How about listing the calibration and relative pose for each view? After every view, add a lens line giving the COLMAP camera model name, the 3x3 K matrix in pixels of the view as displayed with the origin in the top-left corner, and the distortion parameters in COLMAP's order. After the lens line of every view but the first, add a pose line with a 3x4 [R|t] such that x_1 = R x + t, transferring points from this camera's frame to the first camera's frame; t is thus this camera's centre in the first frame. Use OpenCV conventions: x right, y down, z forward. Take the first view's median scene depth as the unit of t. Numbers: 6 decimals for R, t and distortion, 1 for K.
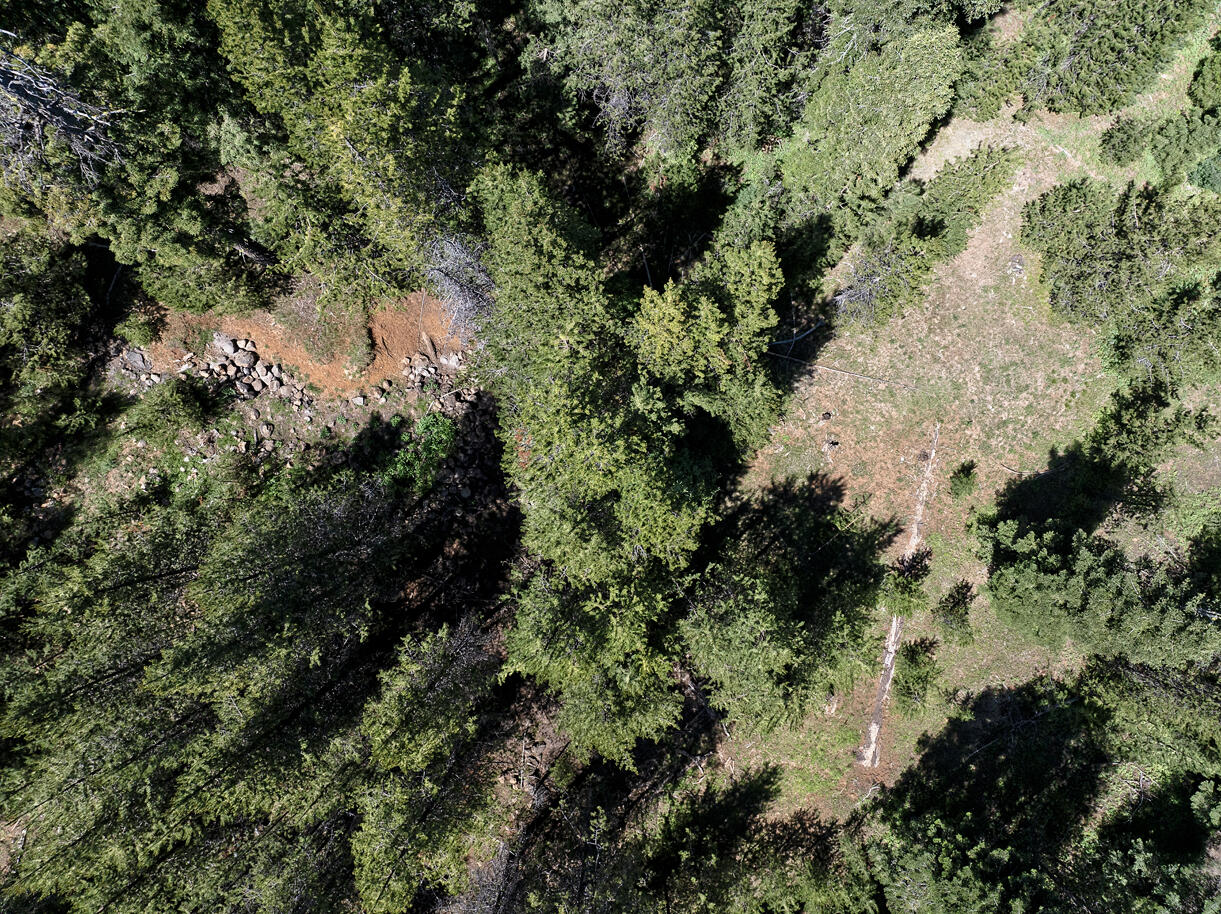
lens RADIAL K [[881.5, 0, 610.5], [0, 881.5, 457.0], [0, 0, 1]] dist [-0.039787, -0.002027]
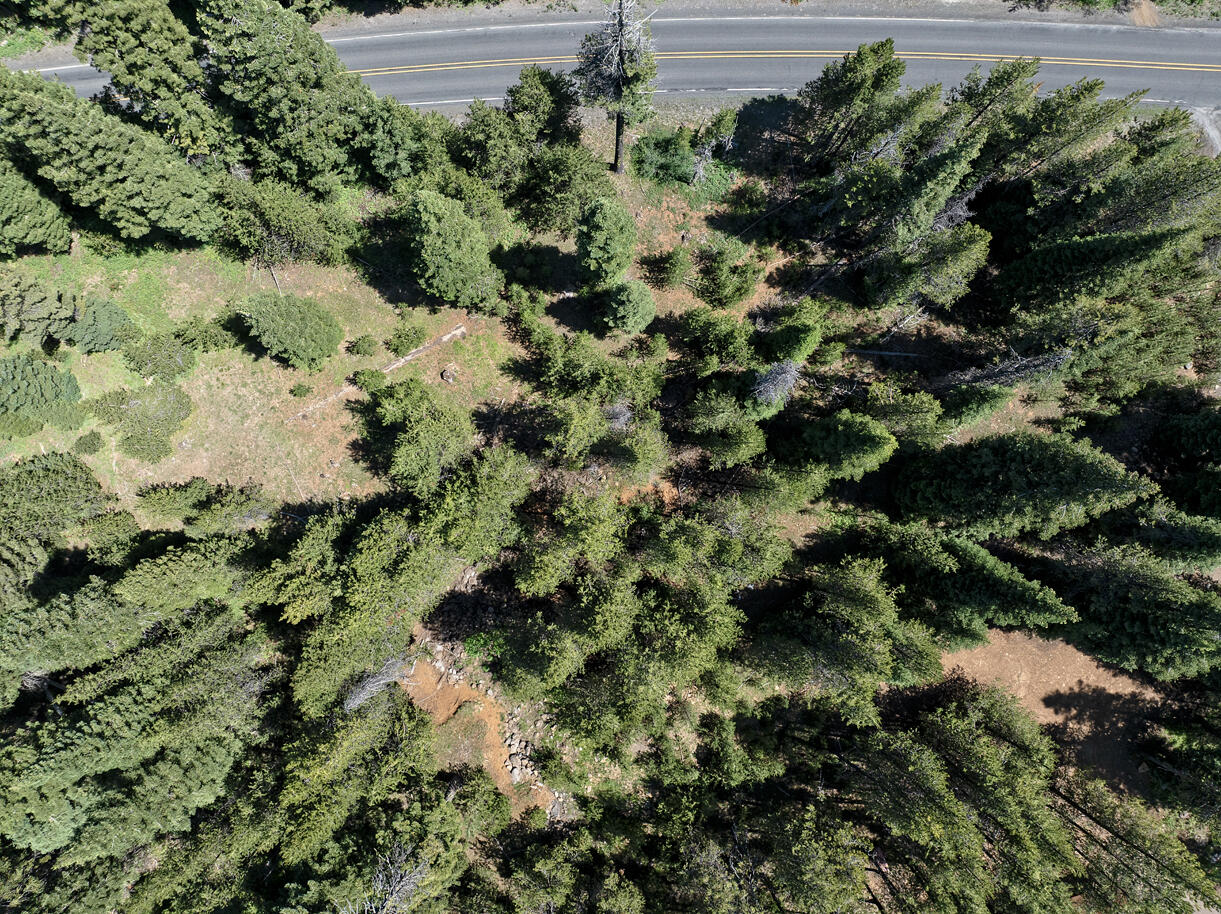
lens RADIAL K [[870.7, 0, 610.5], [0, 870.7, 457.0], [0, 0, 1]] dist [-0.029838, -0.001813]
pose [[-0.637720, -0.770243, 0.006184, -0.093175], [0.770245, -0.637619, 0.012849, 0.388066], [-0.005954, 0.012958, 0.999898, -0.699780]]
